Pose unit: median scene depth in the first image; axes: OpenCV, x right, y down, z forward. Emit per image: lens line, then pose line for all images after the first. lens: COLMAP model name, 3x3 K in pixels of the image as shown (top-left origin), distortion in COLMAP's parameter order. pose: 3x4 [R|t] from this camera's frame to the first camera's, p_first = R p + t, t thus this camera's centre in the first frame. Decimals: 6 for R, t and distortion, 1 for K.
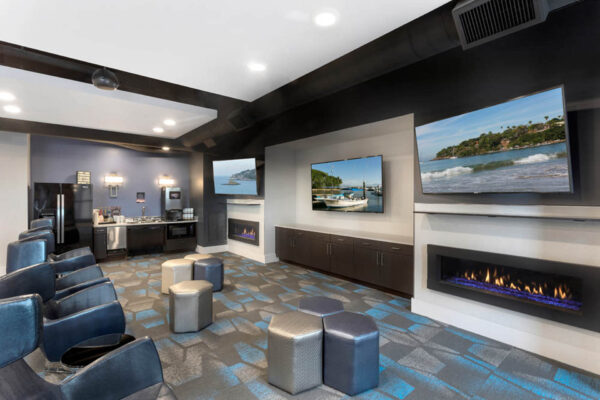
lens RADIAL K [[291.1, 0, 300.0], [0, 291.1, 200.0], [0, 0, 1]] dist [0.000662, -0.000233]
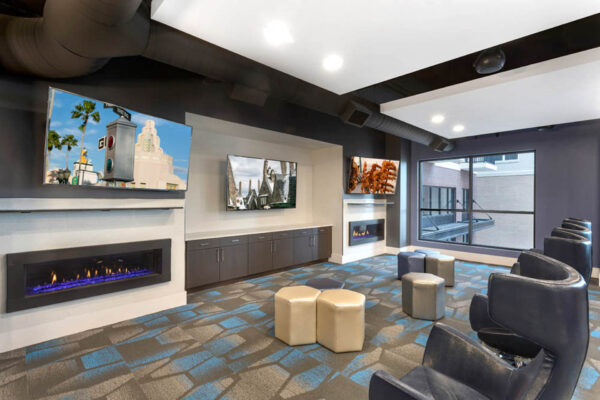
lens RADIAL K [[291.1, 0, 300.0], [0, 291.1, 200.0], [0, 0, 1]] dist [0.000662, -0.000233]
pose [[-0.092259, -0.025141, 0.995418, -0.965640], [-0.002462, 0.999684, 0.025020, -0.020139], [-0.995732, -0.000142, -0.092292, 1.065101]]
